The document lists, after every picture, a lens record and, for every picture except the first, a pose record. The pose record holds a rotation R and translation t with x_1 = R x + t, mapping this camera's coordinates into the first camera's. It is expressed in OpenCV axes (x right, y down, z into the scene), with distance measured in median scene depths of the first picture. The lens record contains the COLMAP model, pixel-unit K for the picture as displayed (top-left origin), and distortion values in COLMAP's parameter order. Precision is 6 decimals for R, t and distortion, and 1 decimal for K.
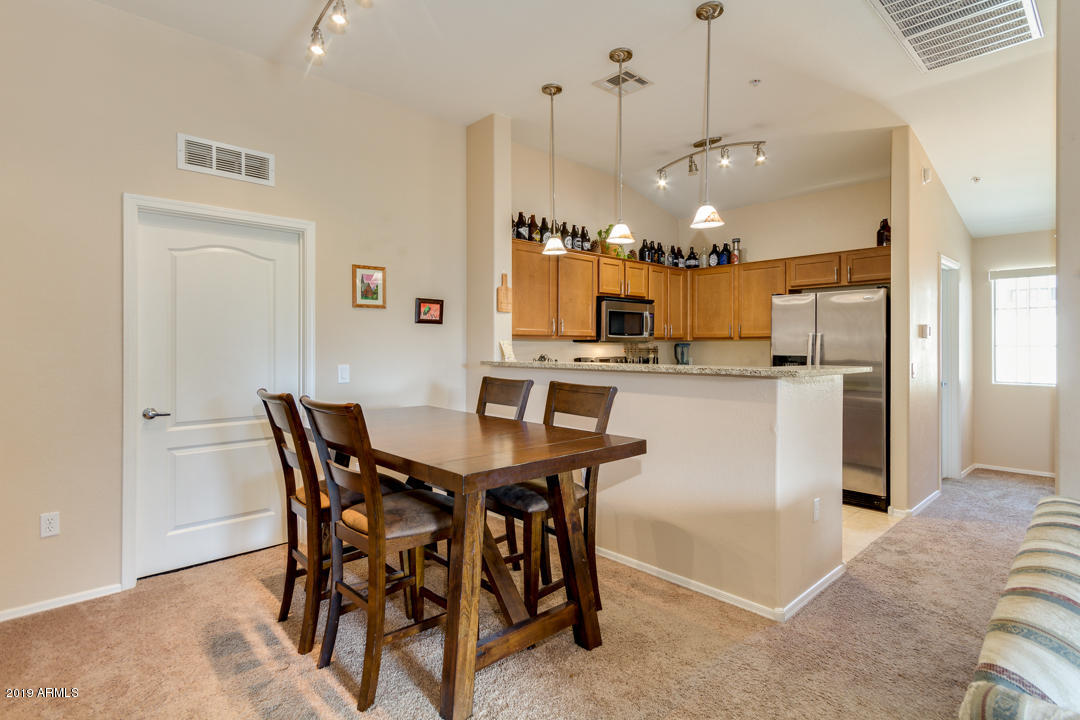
lens RADIAL K [[545.9, 0, 544.7], [0, 545.9, 346.8], [0, 0, 1]] dist [0.003124, 0.001007]
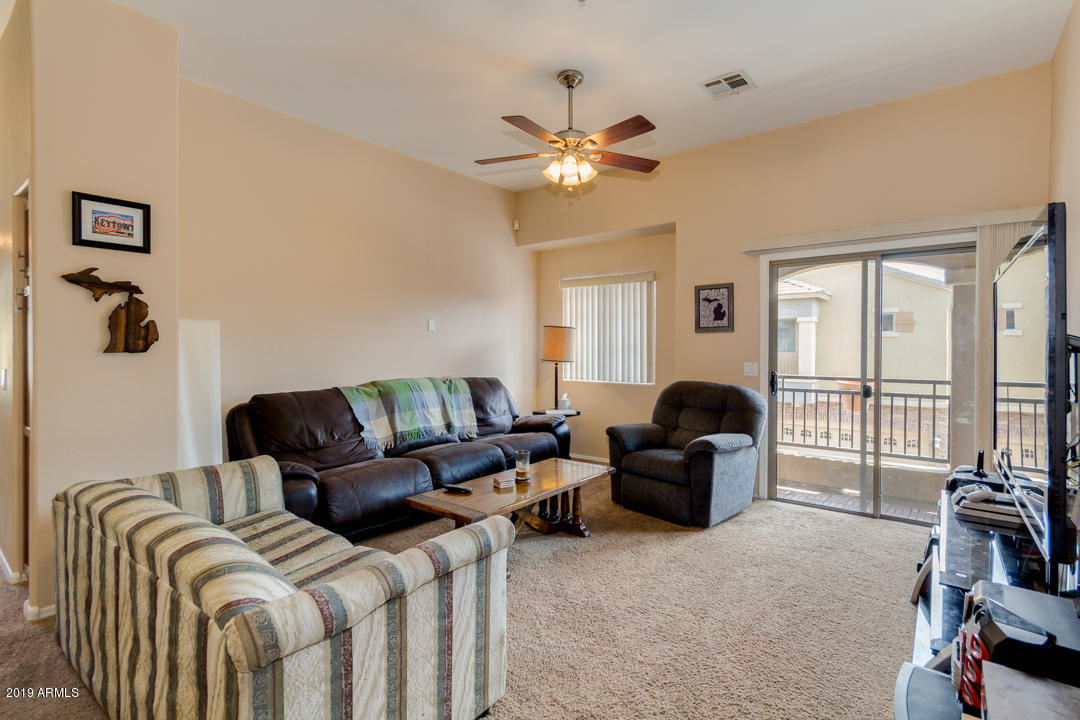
lens RADIAL K [[517.0, 0, 555.5], [0, 517.0, 350.3], [0, 0, 1]] dist [0.000089, 0.001387]
pose [[-0.158006, -0.006993, 0.987413, -0.104522], [0.000278, 0.999975, 0.007126, 0.001434], [-0.987438, 0.001401, -0.158000, 0.109890]]
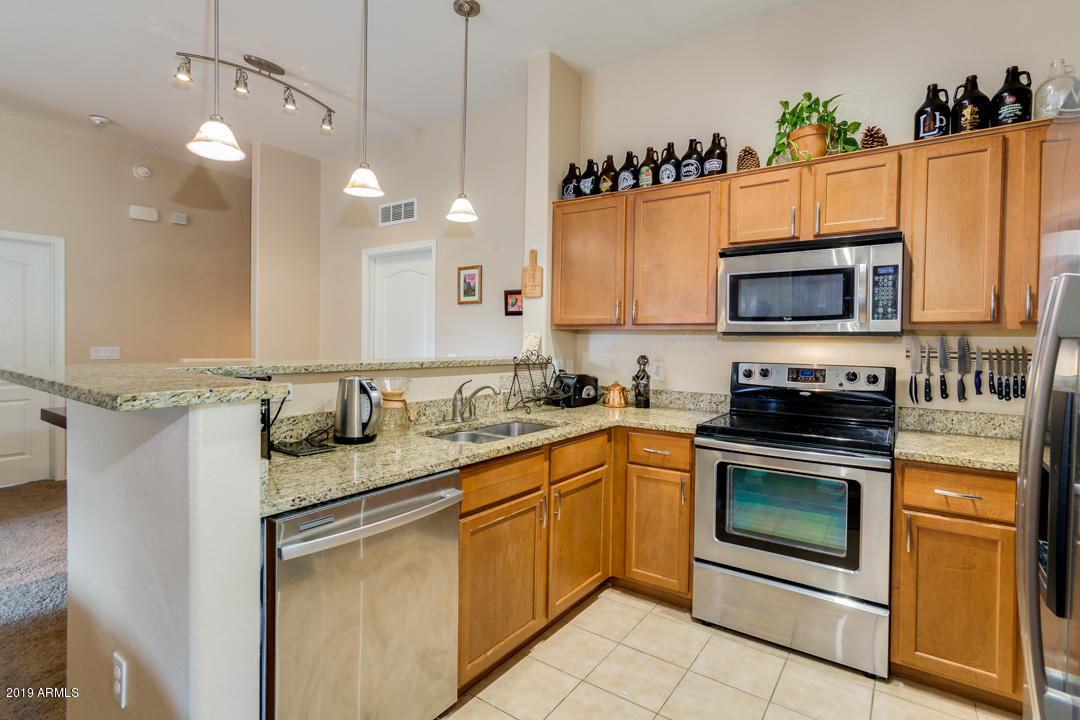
lens RADIAL K [[517.0, 0, 555.5], [0, 517.0, 350.3], [0, 0, 1]] dist [0.000089, 0.001387]
pose [[0.208601, 0.020384, -0.977788, 0.662204], [-0.017116, 0.999706, 0.017190, 0.001647], [0.977851, 0.013150, 0.208889, 0.839444]]
